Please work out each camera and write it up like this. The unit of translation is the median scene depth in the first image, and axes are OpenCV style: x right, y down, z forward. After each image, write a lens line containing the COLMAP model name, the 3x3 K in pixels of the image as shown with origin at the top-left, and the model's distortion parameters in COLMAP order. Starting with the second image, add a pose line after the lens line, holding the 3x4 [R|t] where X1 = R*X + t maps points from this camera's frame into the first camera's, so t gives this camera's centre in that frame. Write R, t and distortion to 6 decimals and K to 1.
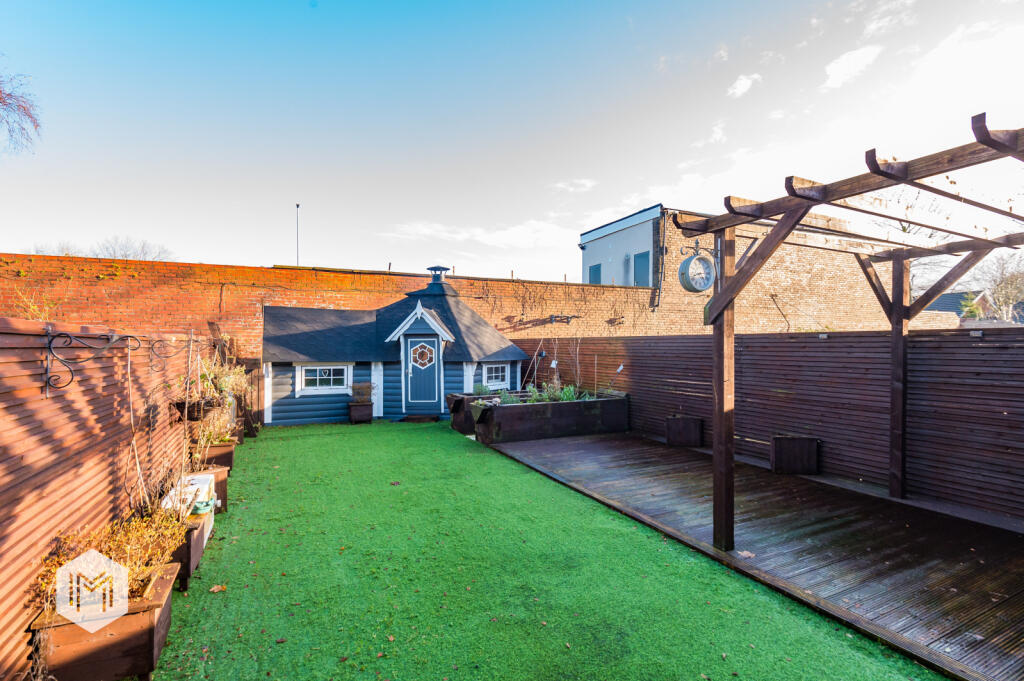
lens RADIAL K [[461.8, 0, 503.7], [0, 461.8, 342.1], [0, 0, 1]] dist [0.081180, -0.059353]
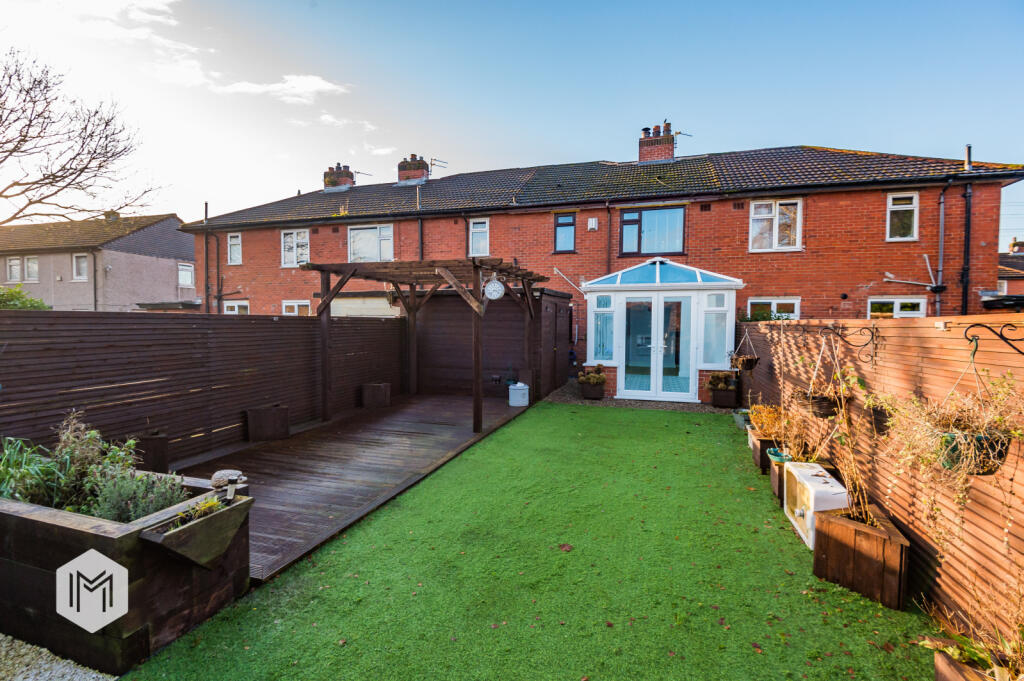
lens RADIAL K [[464.5, 0, 514.9], [0, 464.5, 335.8], [0, 0, 1]] dist [0.032565, -0.000153]
pose [[-0.738598, -0.023536, 0.673735, -0.368820], [-0.011497, 0.999685, 0.022320, -0.001976], [-0.674048, 0.008740, -0.738636, 0.915279]]
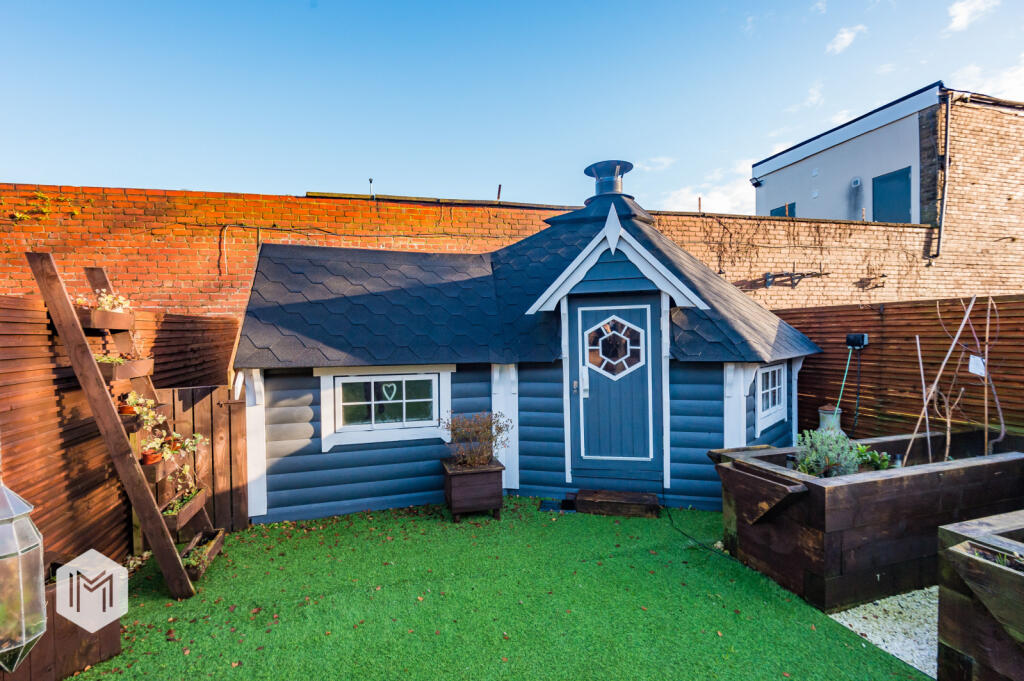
lens RADIAL K [[464.5, 0, 514.9], [0, 464.5, 335.8], [0, 0, 1]] dist [0.032565, -0.000153]
pose [[0.991364, -0.015893, -0.130171, -0.207233], [0.017239, 0.999809, 0.009217, 0.013762], [0.129999, -0.011381, 0.991449, 0.578466]]
